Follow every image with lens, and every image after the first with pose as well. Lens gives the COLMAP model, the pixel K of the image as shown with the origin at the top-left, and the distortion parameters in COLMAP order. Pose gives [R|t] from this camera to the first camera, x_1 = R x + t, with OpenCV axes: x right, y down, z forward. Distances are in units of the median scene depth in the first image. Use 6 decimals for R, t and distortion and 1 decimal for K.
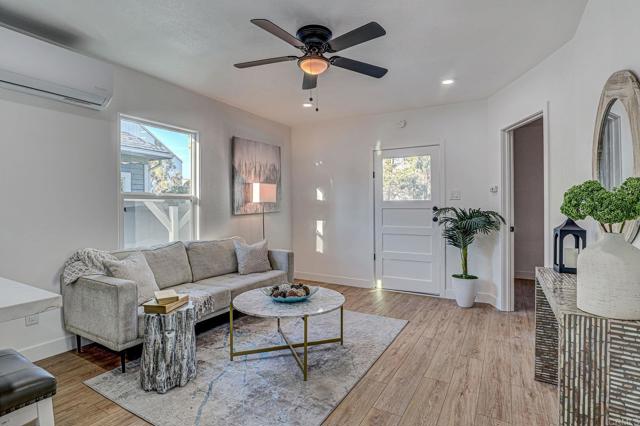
lens RADIAL K [[321.6, 0, 325.3], [0, 321.6, 206.4], [0, 0, 1]] dist [-0.003193, -0.000277]
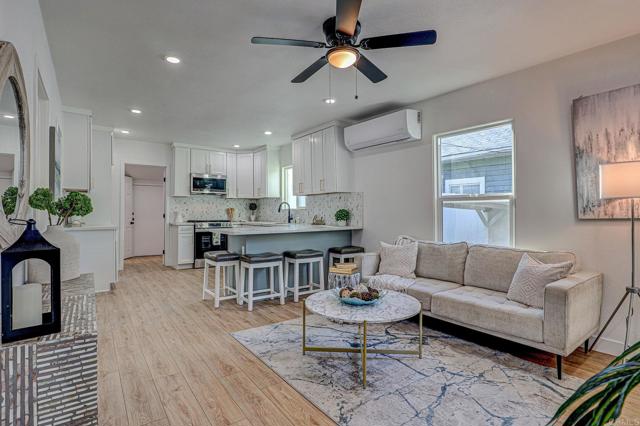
lens RADIAL K [[321.6, 0, 325.3], [0, 321.6, 206.4], [0, 0, 1]] dist [-0.003193, -0.000277]
pose [[-0.397588, -0.006018, -0.917544, 0.722861], [0.004388, 0.999955, -0.008459, 0.005024], [0.917553, -0.007390, -0.397544, 1.122578]]
